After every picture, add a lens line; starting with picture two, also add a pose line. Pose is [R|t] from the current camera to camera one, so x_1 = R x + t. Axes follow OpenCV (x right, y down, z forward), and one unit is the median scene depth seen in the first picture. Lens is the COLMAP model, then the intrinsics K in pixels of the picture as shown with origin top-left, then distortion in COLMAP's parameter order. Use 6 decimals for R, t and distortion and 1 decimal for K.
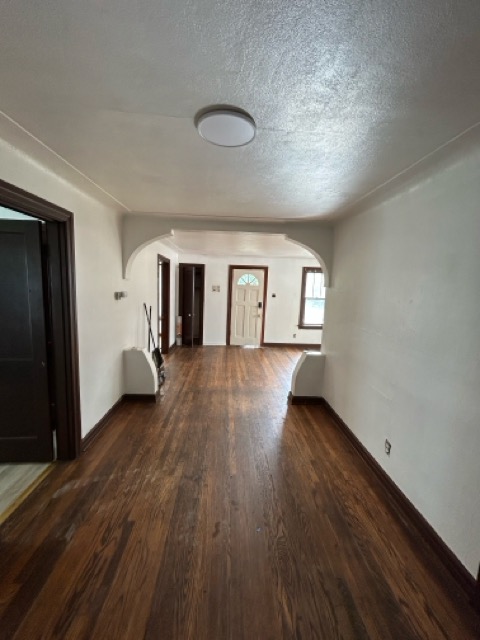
lens RADIAL K [[260.8, 0, 241.4], [0, 260.8, 319.3], [0, 0, 1]] dist [0.004448, -0.000240]
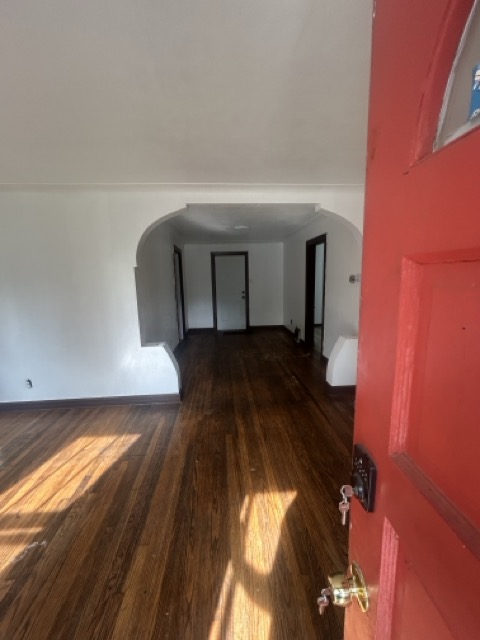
lens RADIAL K [[260.8, 0, 241.4], [0, 260.8, 319.3], [0, 0, 1]] dist [0.004448, -0.000240]
pose [[-0.999502, -0.013275, -0.028626, 0.021967], [-0.021119, 0.955485, 0.294282, -0.276129], [0.023445, 0.294740, -0.955290, 2.363082]]
